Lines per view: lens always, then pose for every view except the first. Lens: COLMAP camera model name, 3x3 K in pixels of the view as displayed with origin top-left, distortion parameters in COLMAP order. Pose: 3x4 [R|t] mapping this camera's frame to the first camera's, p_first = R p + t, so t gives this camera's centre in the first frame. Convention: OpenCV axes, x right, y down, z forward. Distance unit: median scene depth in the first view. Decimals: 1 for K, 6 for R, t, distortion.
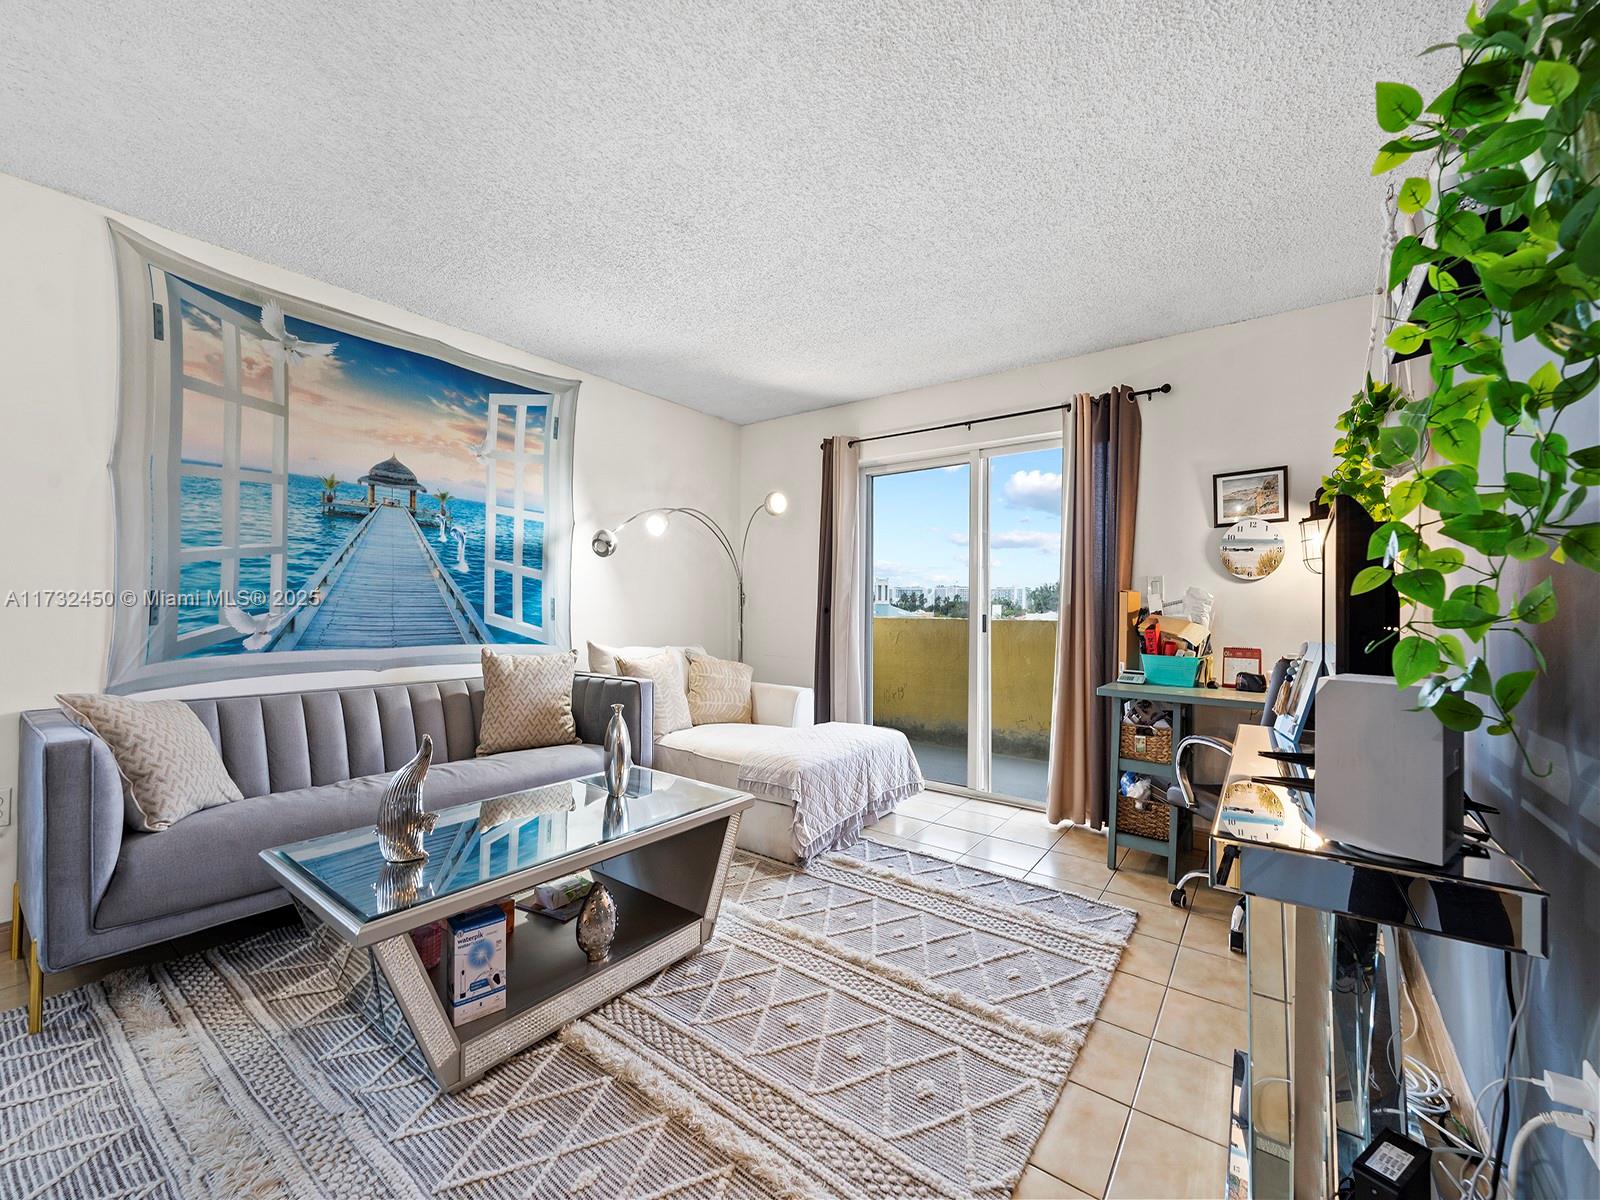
lens RADIAL K [[652.0, 0, 800.0], [0, 652.0, 600.0], [0, 0, 1]] dist [-0.000685, -0.000148]
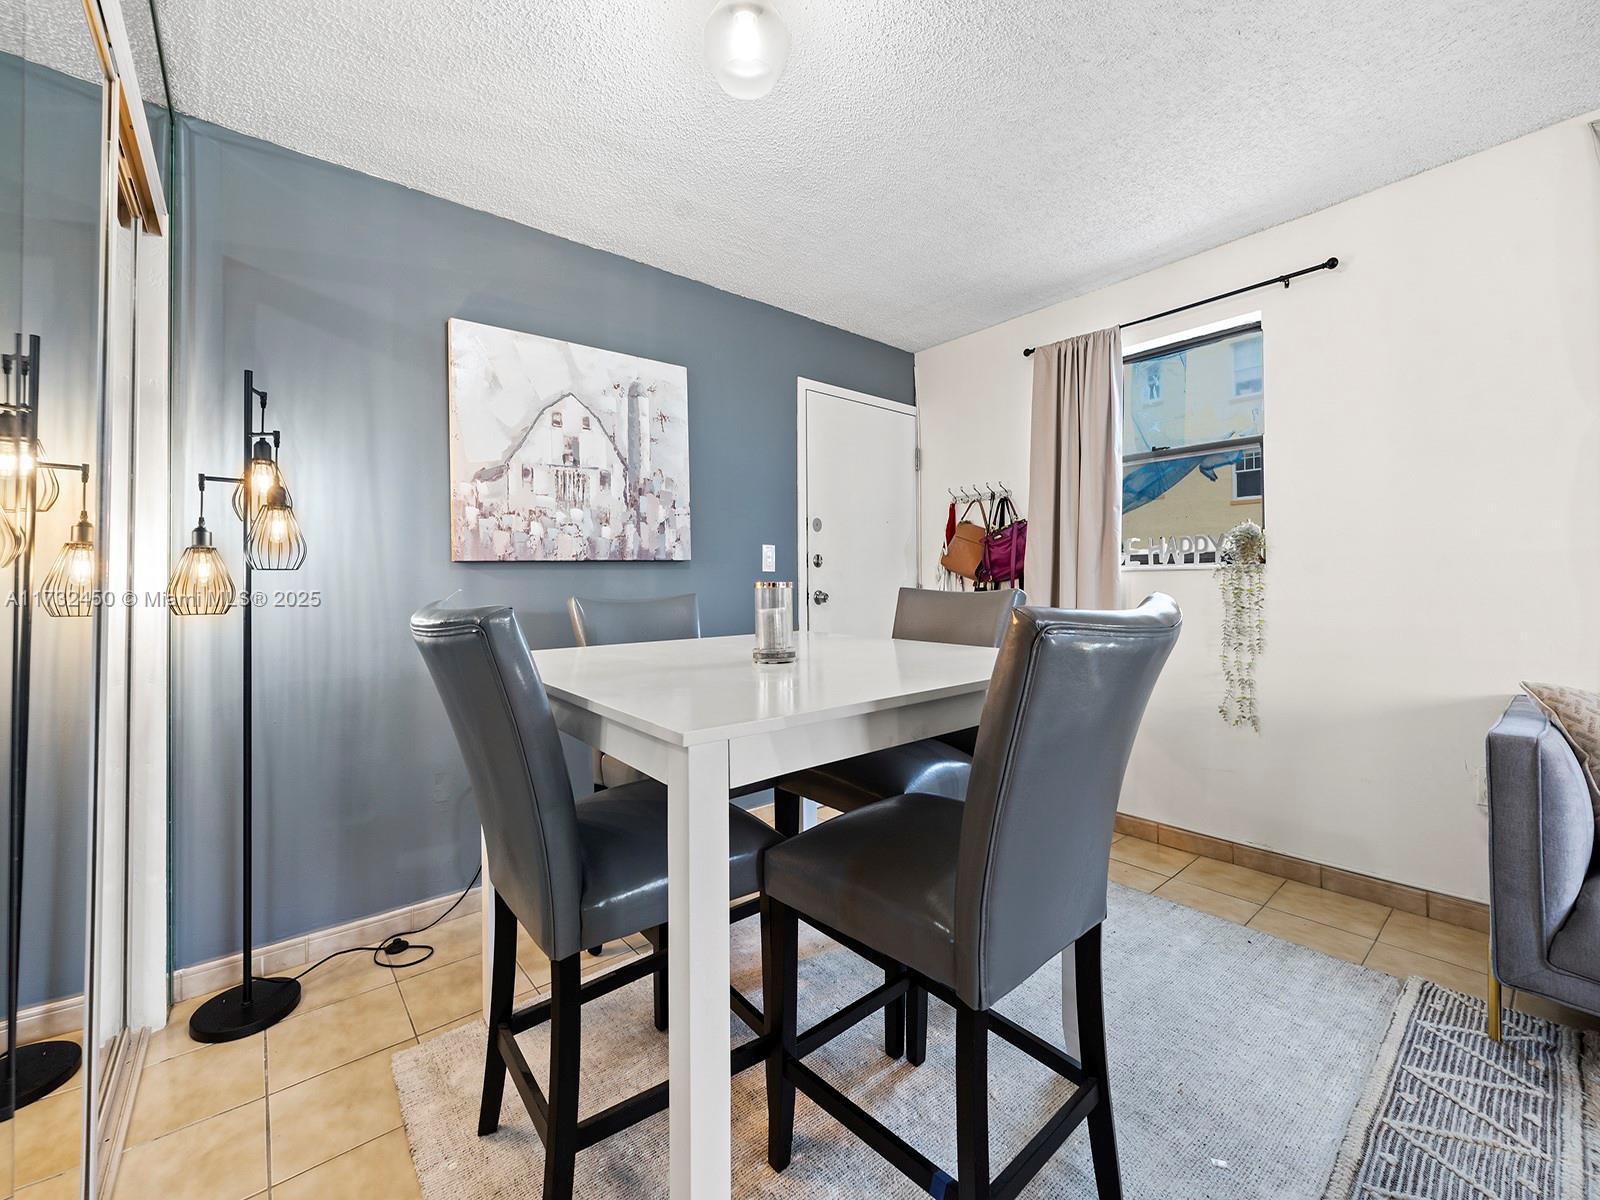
lens RADIAL K [[655.8, 0, 793.2], [0, 655.8, 579.3], [0, 0, 1]] dist [-0.000374, -0.000101]
pose [[-0.236628, -0.018078, -0.971432, -0.003501], [0.019253, 0.999543, -0.023291, 0.002372], [0.971410, -0.024215, -0.236171, 0.150299]]
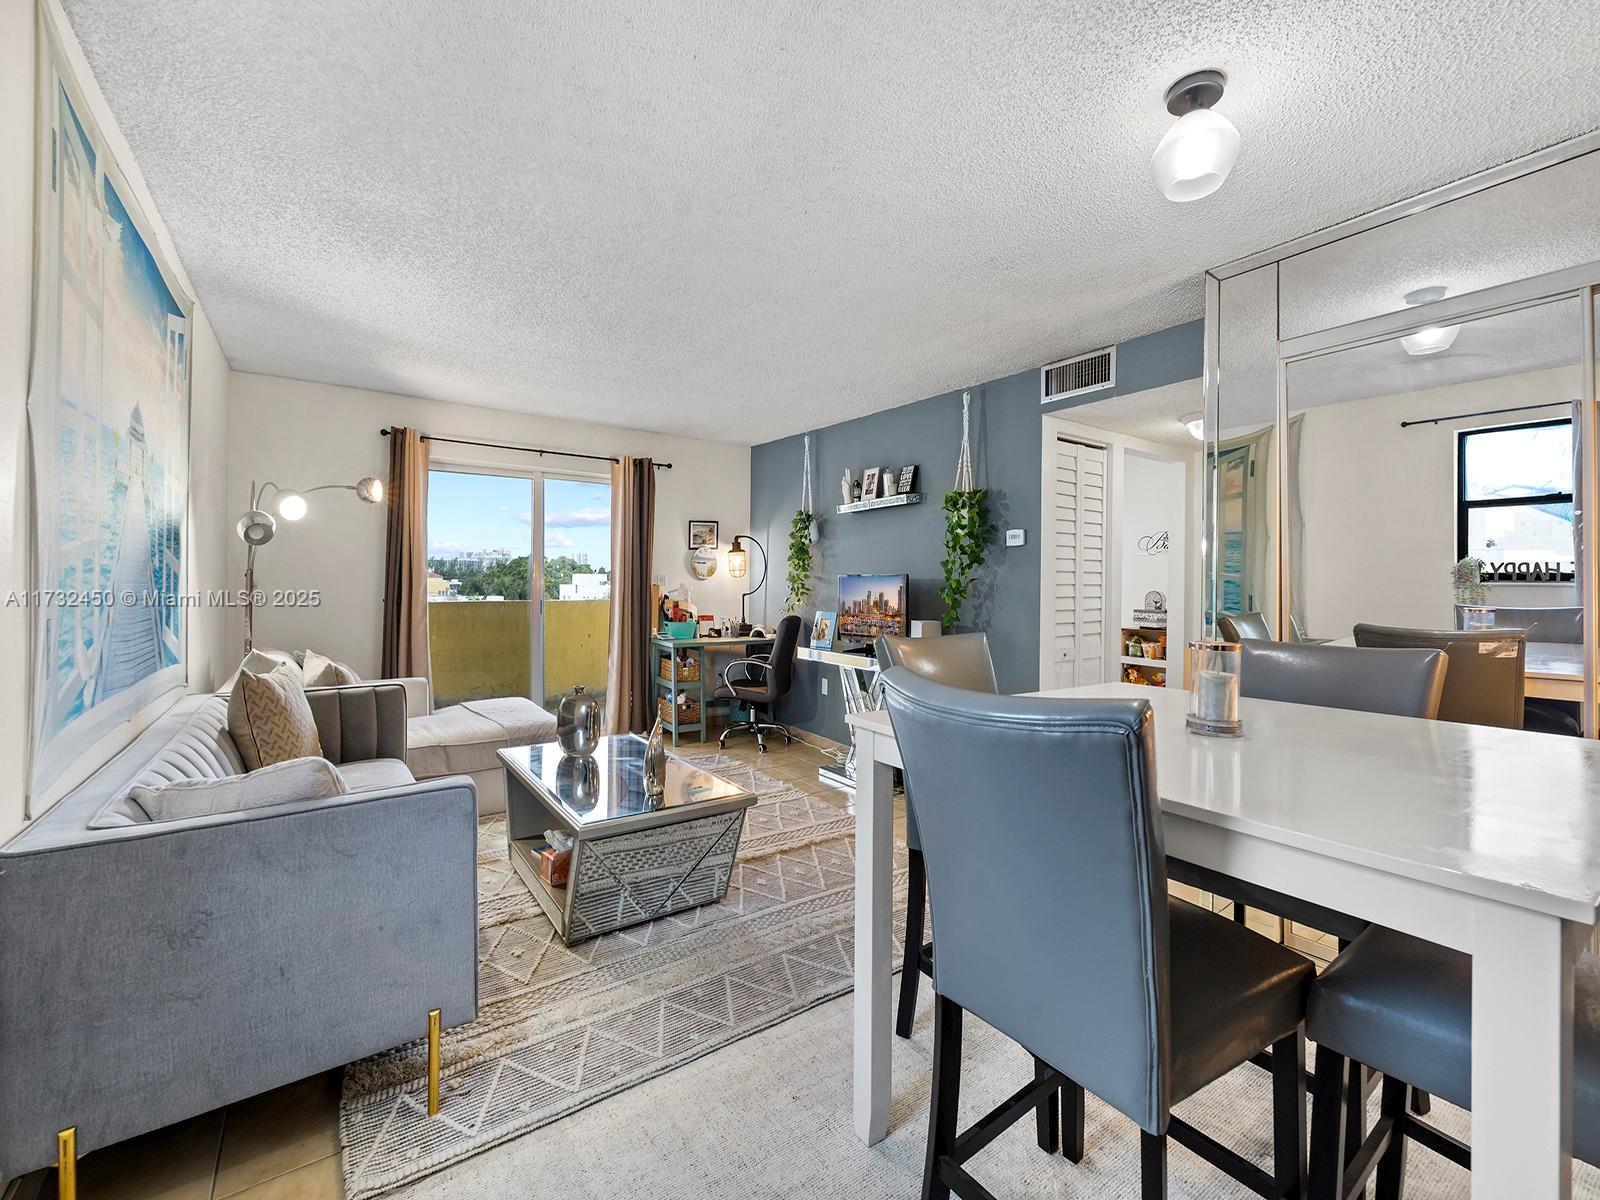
lens RADIAL K [[662.9, 0, 800.0], [0, 662.9, 600.0], [0, 0, 1]] dist [0.000473, 0.000028]
pose [[0.313399, -0.031103, 0.949112, -1.095576], [-0.017416, 0.999107, 0.038492, -0.051982], [-0.949462, -0.028593, 0.312577, 0.146138]]
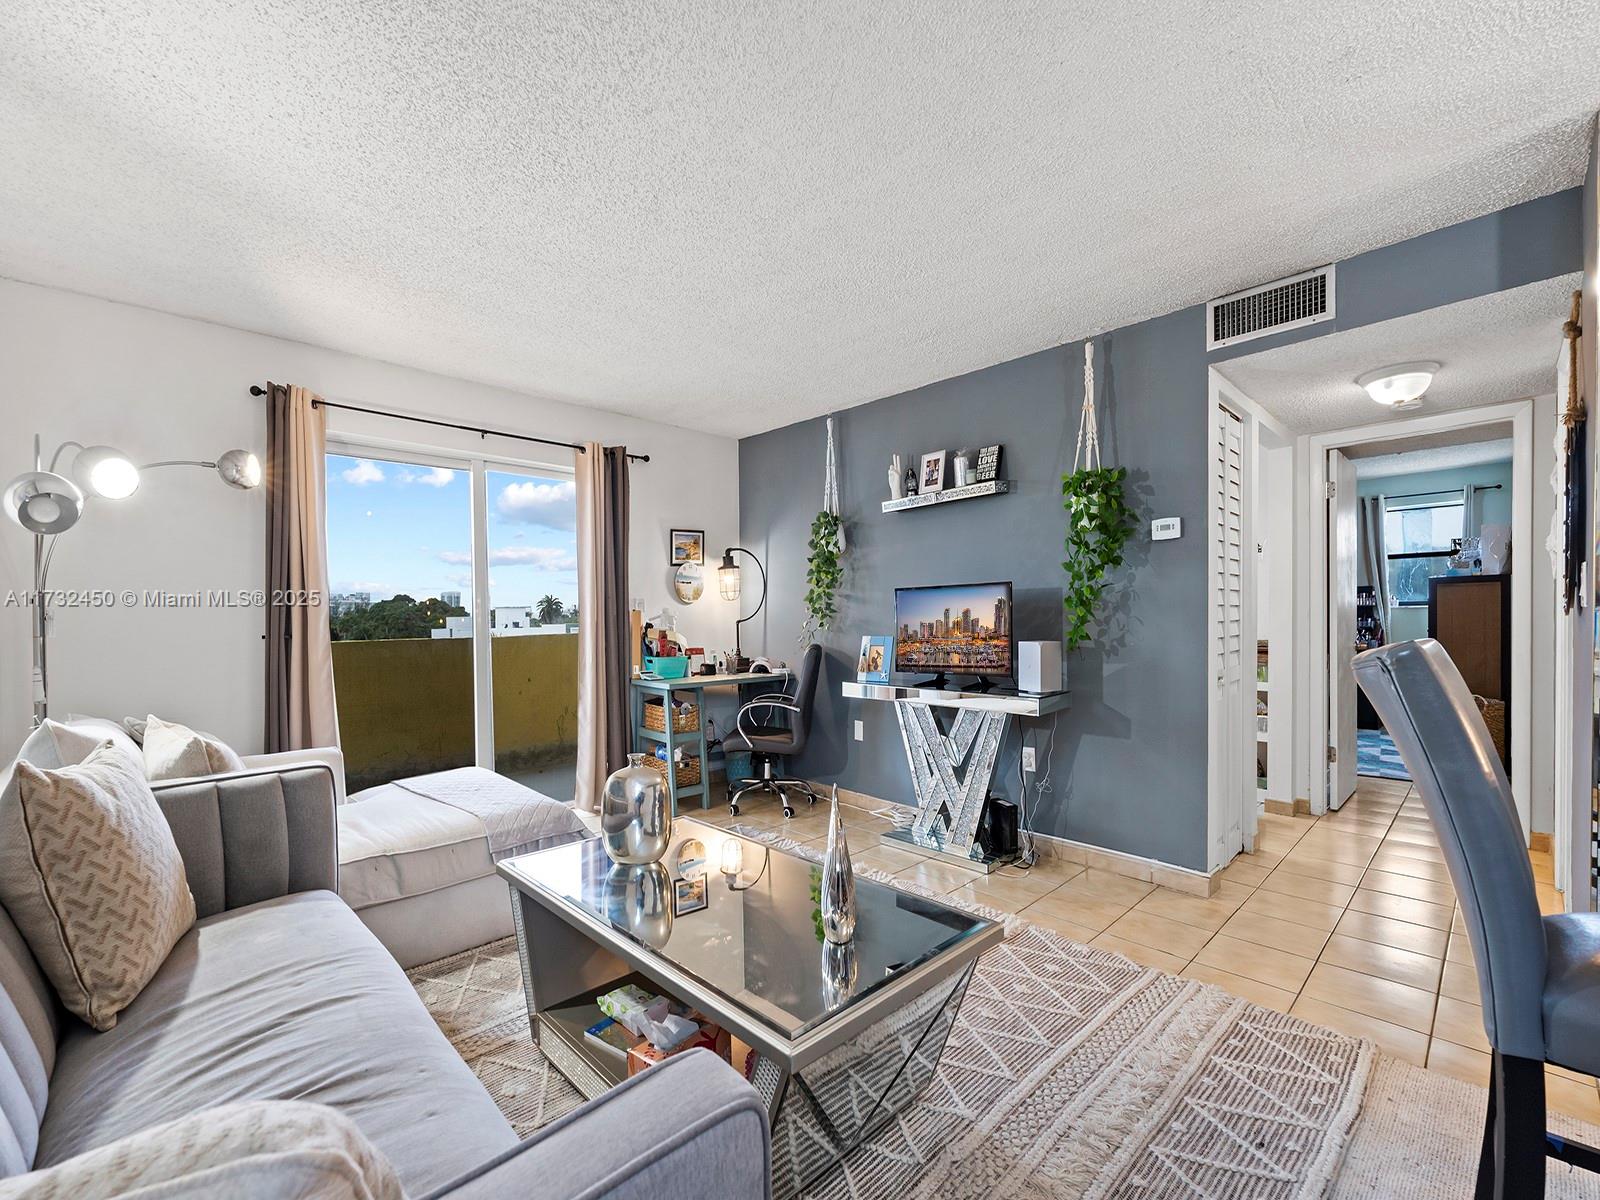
lens RADIAL K [[673.0, 0, 784.3], [0, 673.0, 642.1], [0, 0, 1]] dist [-0.001045, -0.000424]
pose [[0.180001, -0.046455, 0.982569, -0.843696], [0.006788, 0.998919, 0.045984, -0.011403], [-0.983643, -0.001607, 0.180121, 0.533139]]
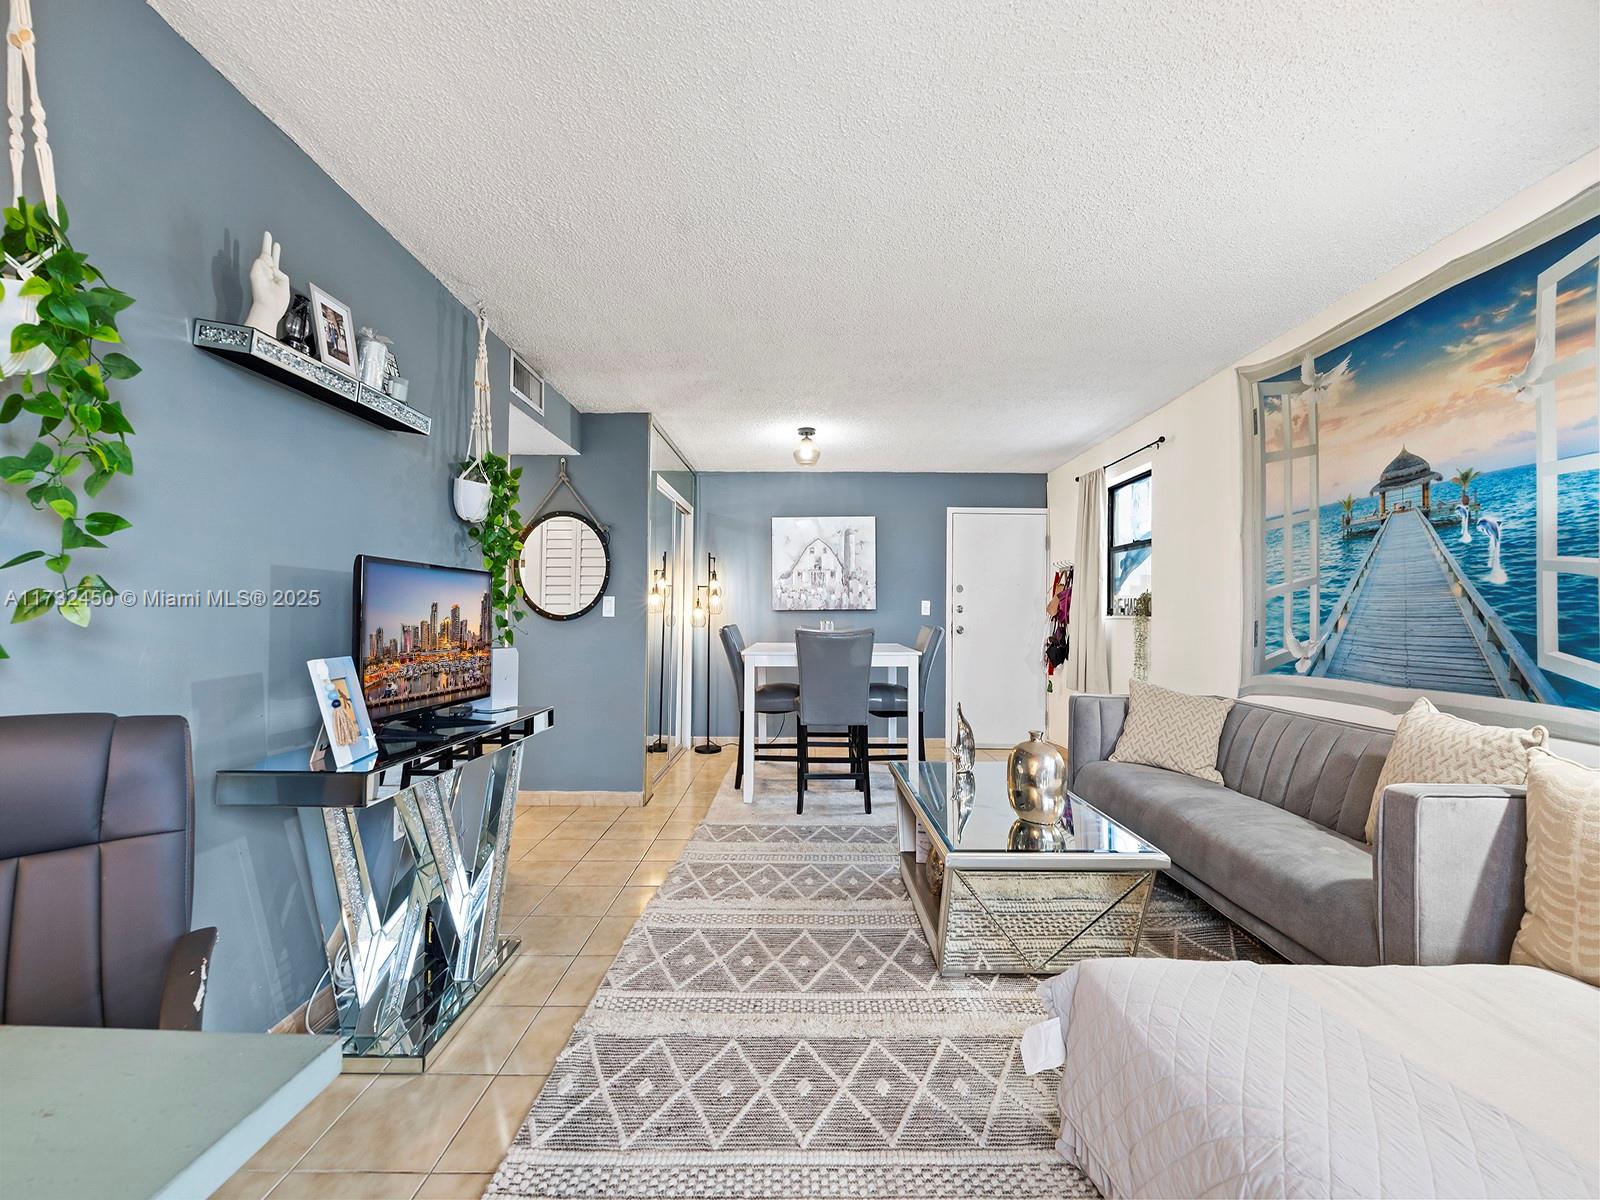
lens RADIAL K [[652.0, 0, 800.0], [0, 652.0, 600.0], [0, 0, 1]] dist [-0.000685, -0.000148]
pose [[-0.805198, -0.035616, -0.591936, 0.467247], [-0.011947, 0.998966, -0.043855, 0.010171], [0.592886, -0.028240, -0.804791, 1.264500]]
